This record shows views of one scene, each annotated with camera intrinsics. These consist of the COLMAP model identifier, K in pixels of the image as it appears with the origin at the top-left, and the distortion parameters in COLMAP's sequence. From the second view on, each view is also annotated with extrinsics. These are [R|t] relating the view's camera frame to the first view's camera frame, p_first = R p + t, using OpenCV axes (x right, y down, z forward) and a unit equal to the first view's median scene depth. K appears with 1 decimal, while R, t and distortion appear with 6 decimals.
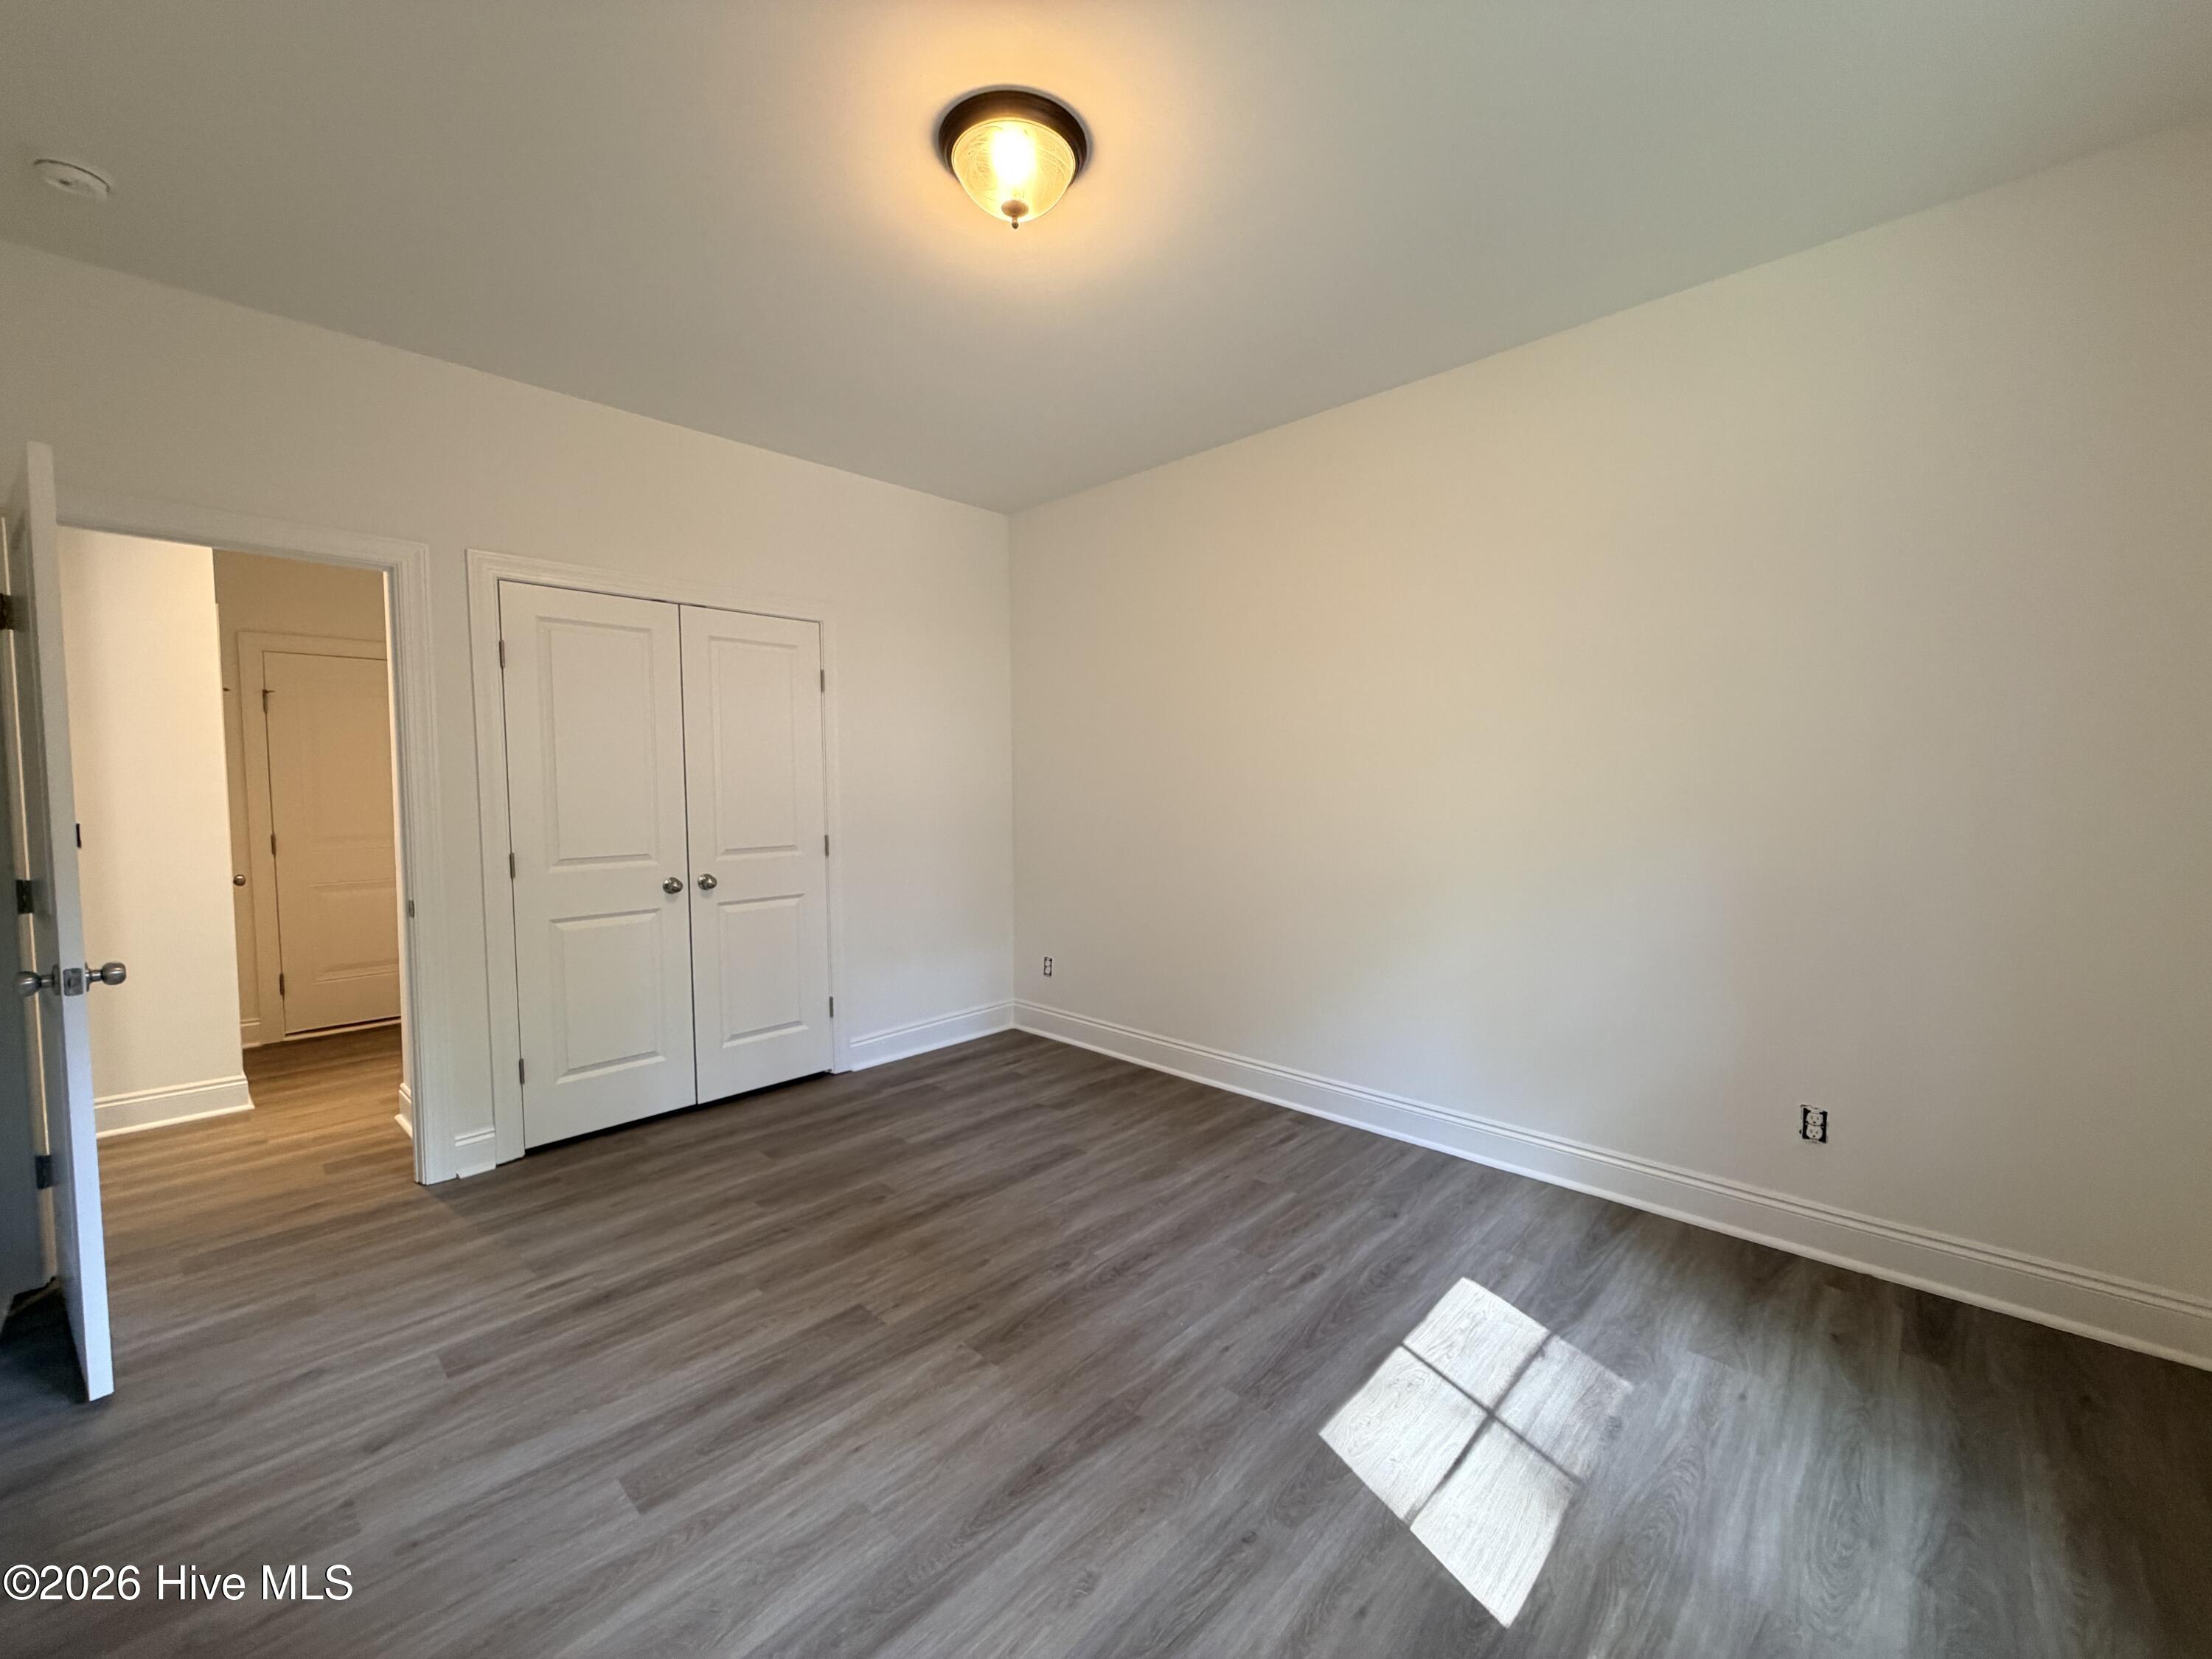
lens RADIAL K [[880.9, 0, 1101.4], [0, 880.9, 833.7], [0, 0, 1]] dist [0.000390, -0.000115]
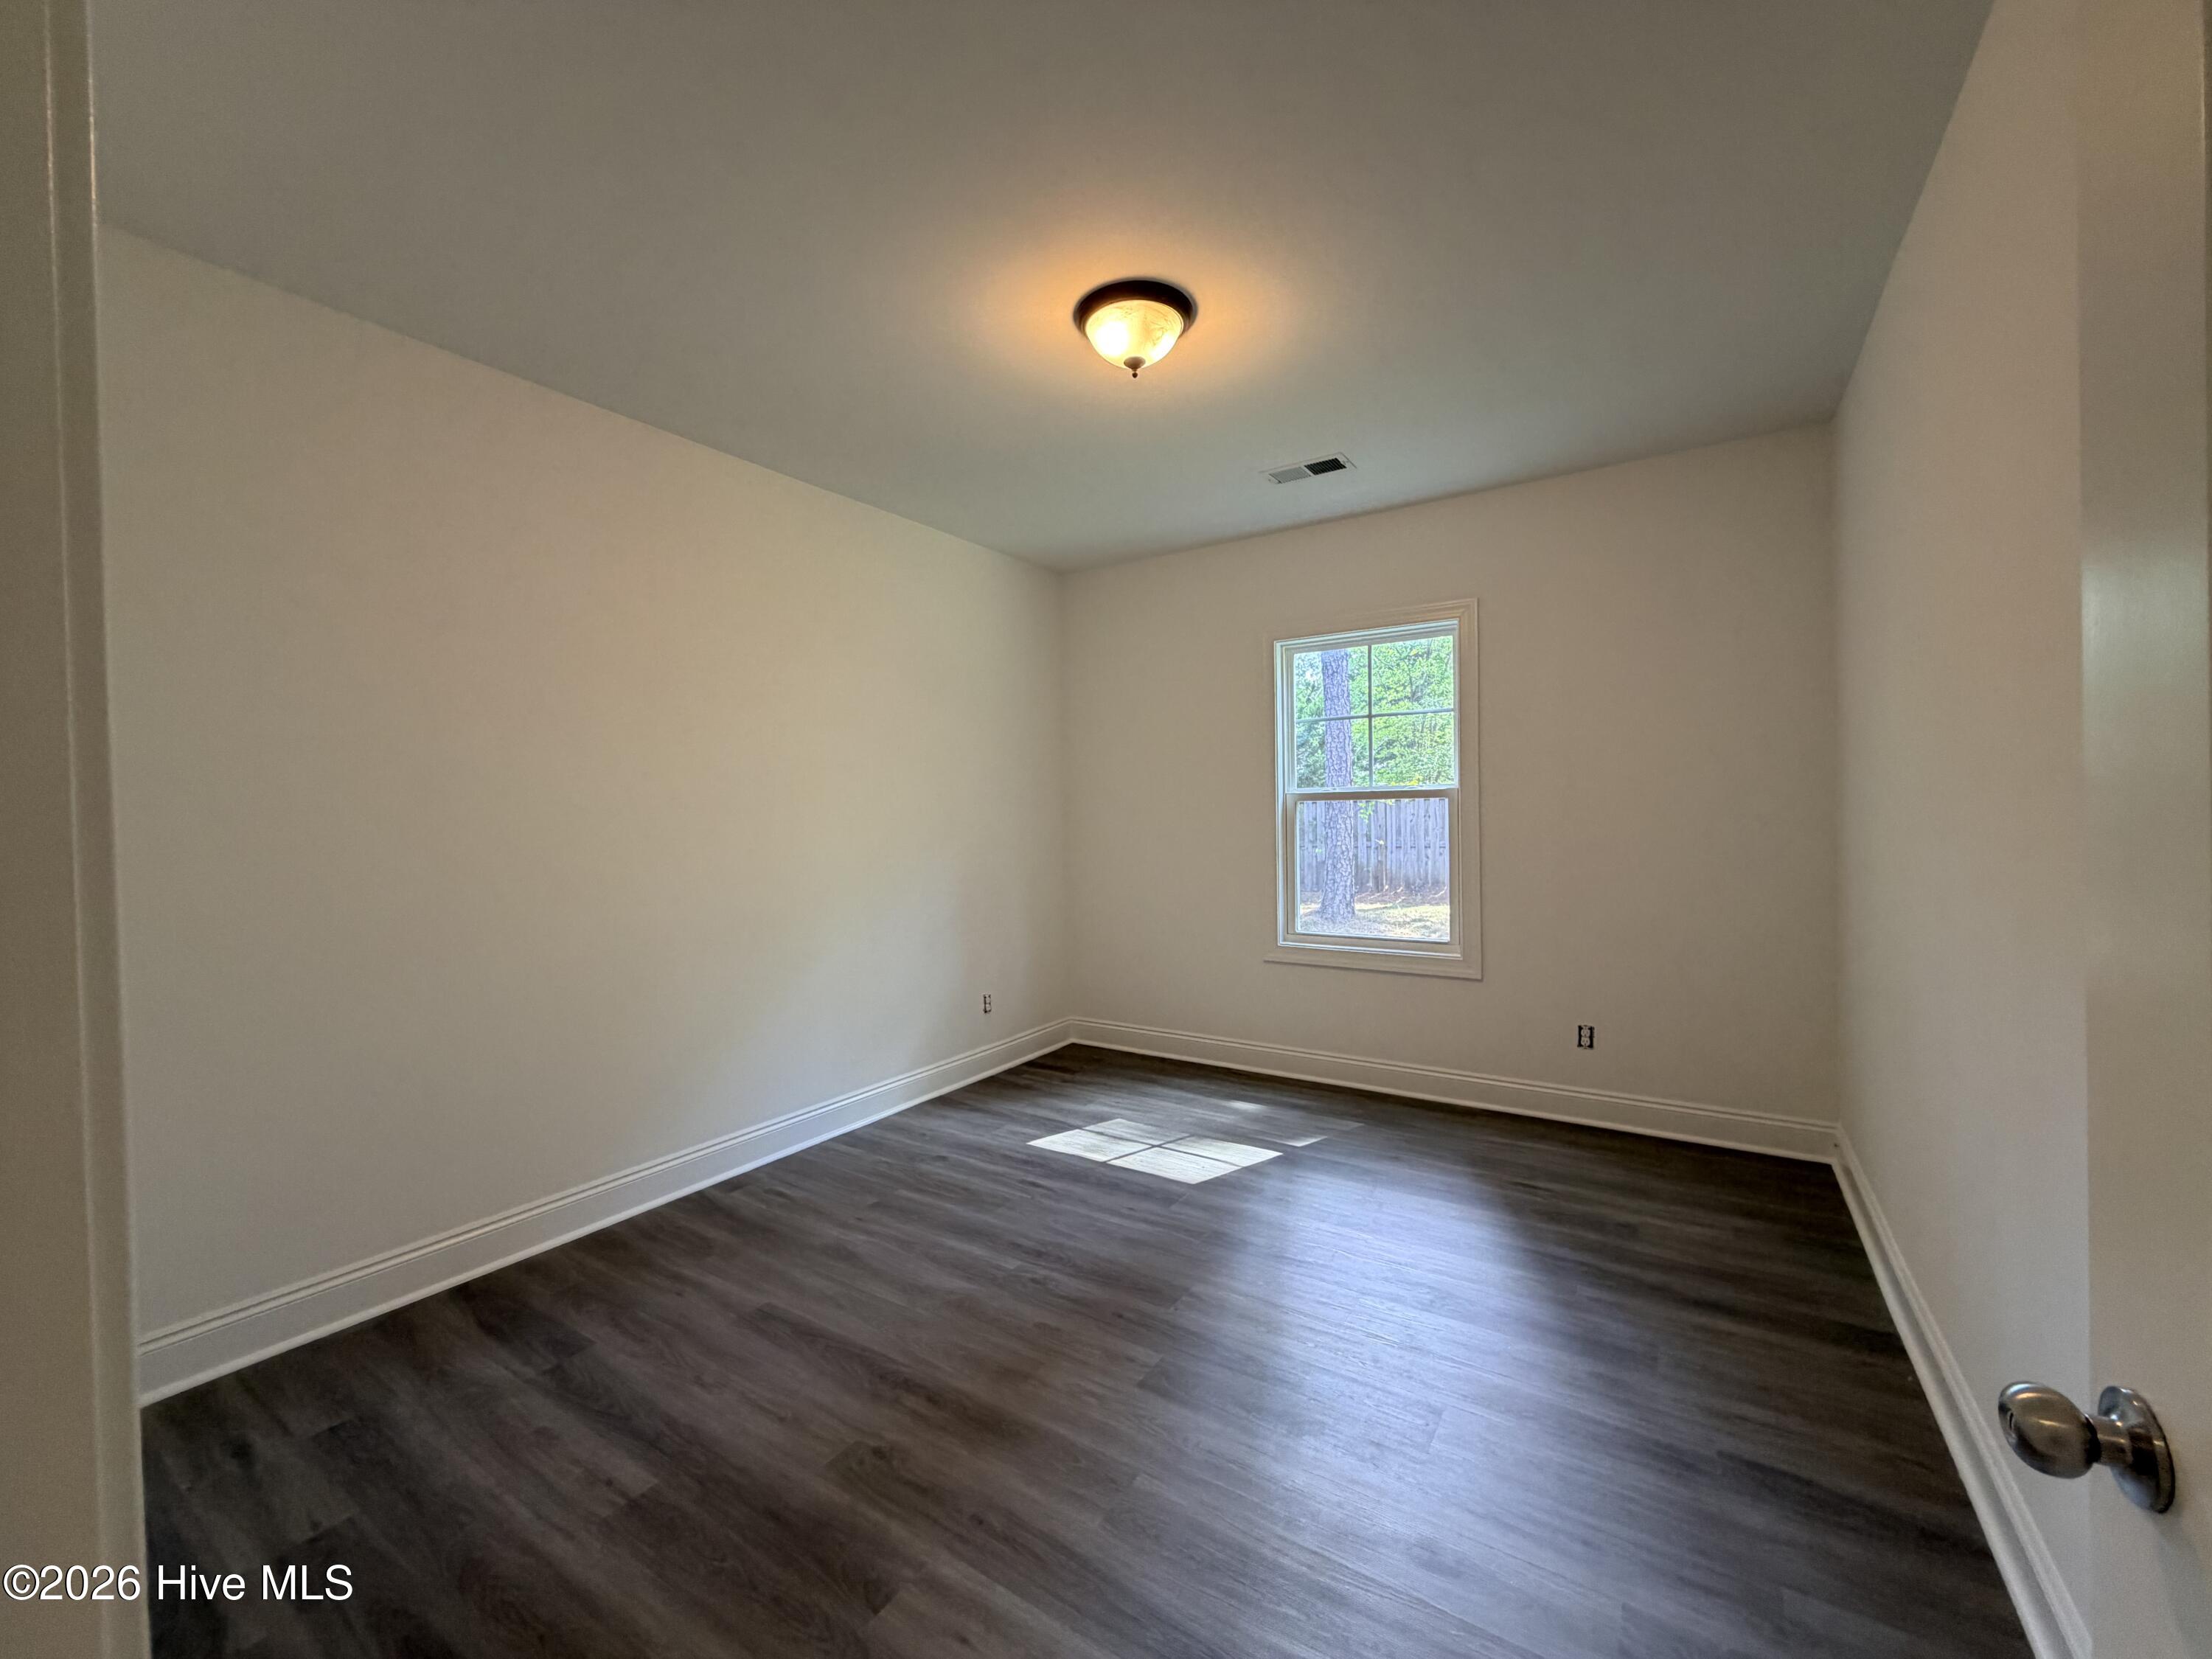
lens RADIAL K [[880.9, 0, 1101.4], [0, 880.9, 833.7], [0, 0, 1]] dist [0.000390, -0.000115]
pose [[-0.181716, -0.009013, 0.983310, -1.032263], [0.078191, 0.996659, 0.023586, -0.053709], [-0.980237, 0.081172, -0.180405, 1.026743]]
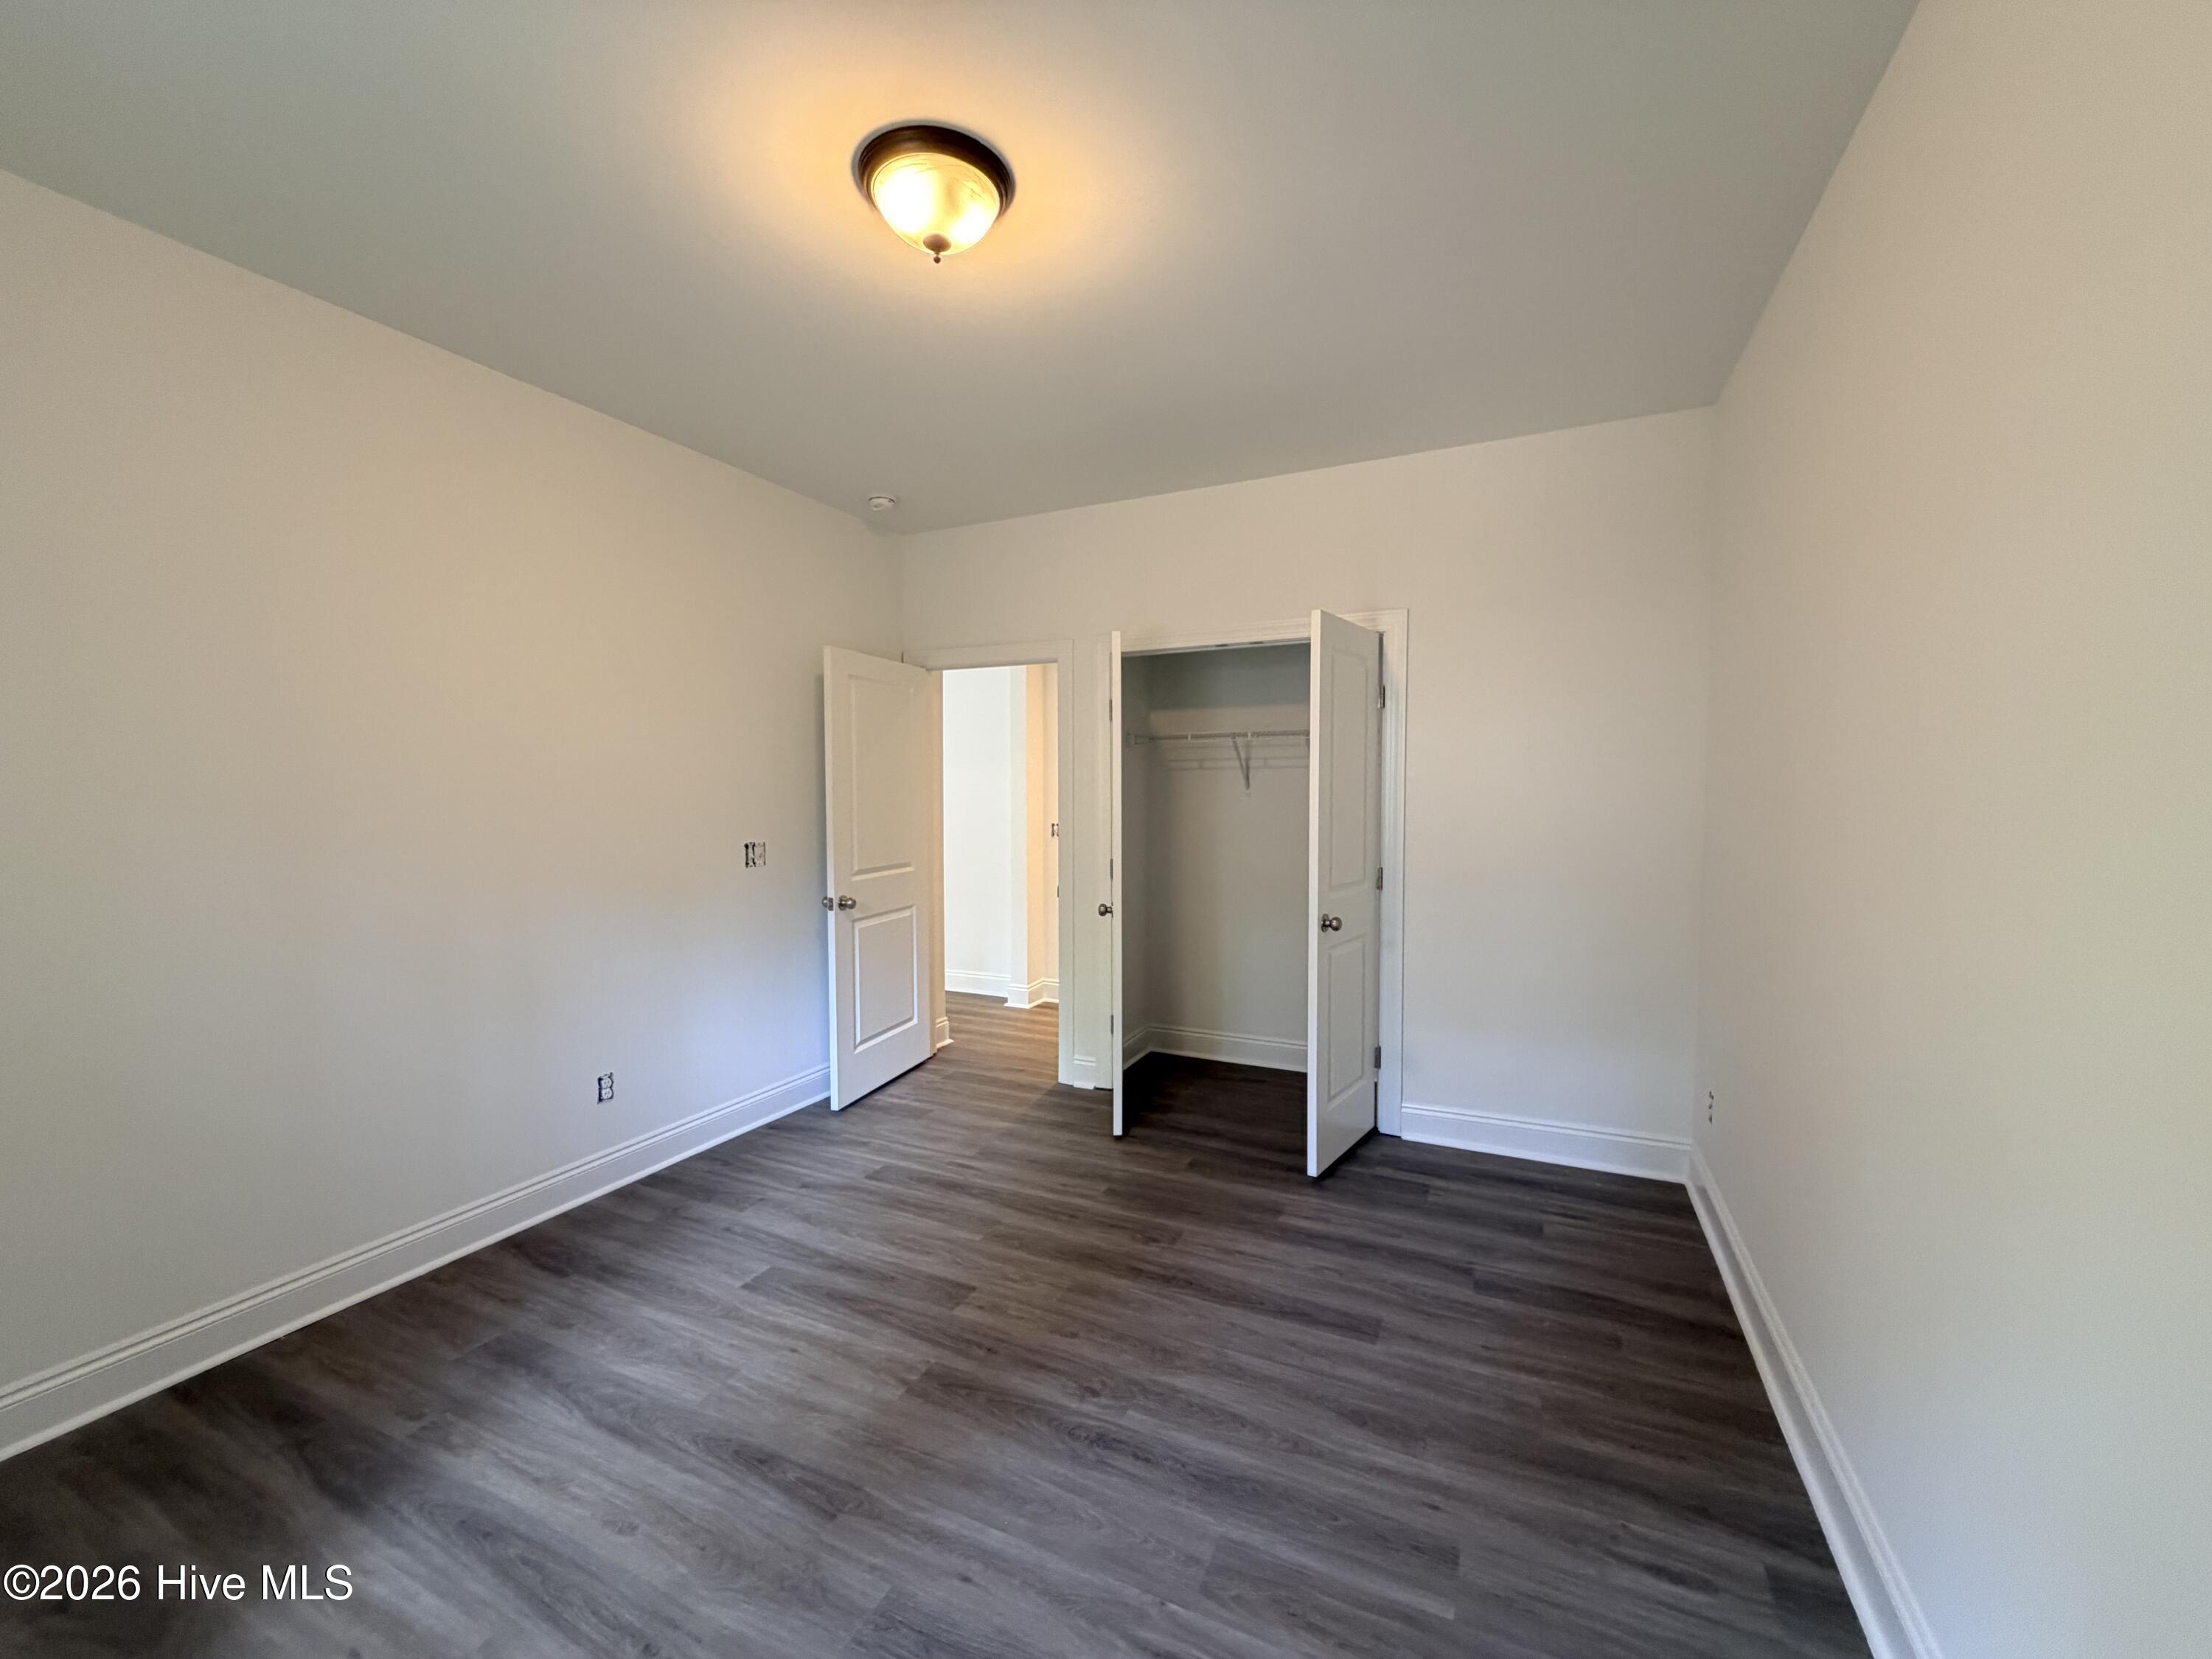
lens RADIAL K [[880.9, 0, 1101.4], [0, 880.9, 833.7], [0, 0, 1]] dist [0.000390, -0.000115]
pose [[0.312152, 0.051775, -0.948620, 0.711159], [-0.055872, 0.997786, 0.036073, -0.077531], [0.948388, 0.041741, 0.314353, 0.689461]]
